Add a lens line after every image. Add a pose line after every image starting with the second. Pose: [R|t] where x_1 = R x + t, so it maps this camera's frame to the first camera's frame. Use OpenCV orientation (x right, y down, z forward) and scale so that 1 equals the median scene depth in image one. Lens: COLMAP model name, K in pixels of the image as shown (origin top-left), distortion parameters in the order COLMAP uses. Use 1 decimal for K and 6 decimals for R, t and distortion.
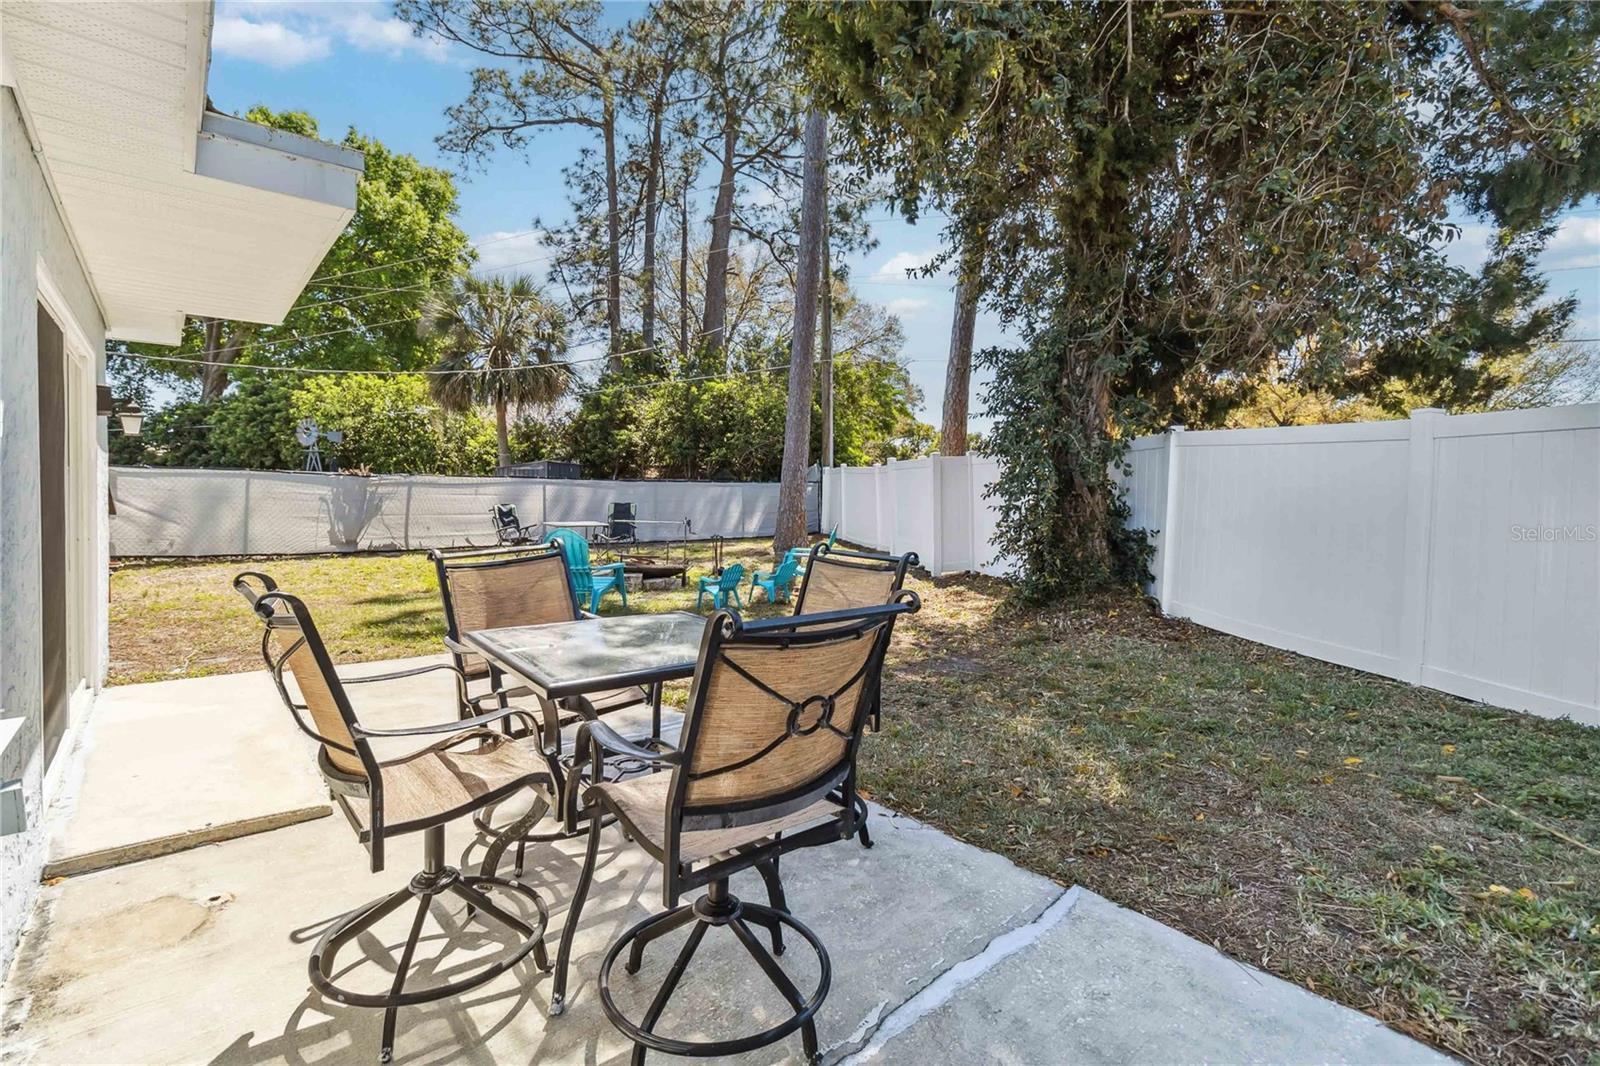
lens RADIAL K [[745.6, 0, 788.6], [0, 745.6, 511.0], [0, 0, 1]] dist [0.000493, -0.000027]
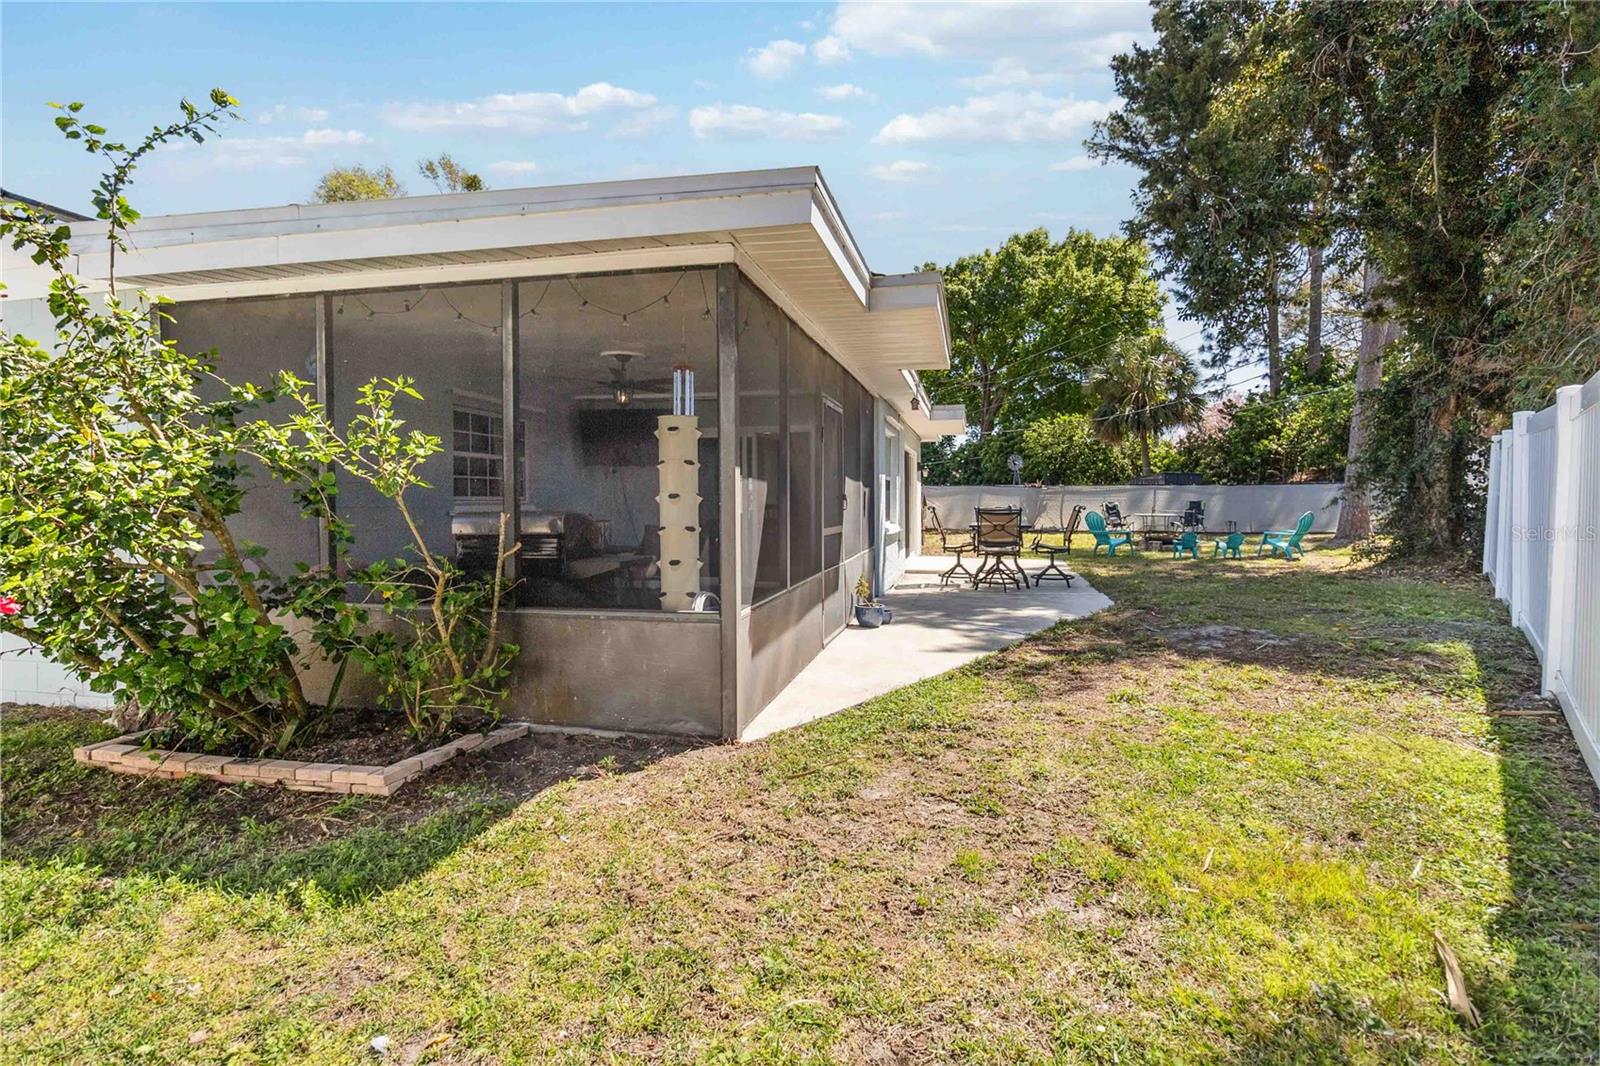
lens RADIAL K [[745.6, 0, 788.6], [0, 745.6, 511.0], [0, 0, 1]] dist [0.000493, -0.000027]
pose [[0.589114, -0.000906, -0.808049, 0.319427], [-0.007686, 0.999948, -0.006725, 0.016342], [0.808013, 0.010173, 0.589076, -0.318269]]
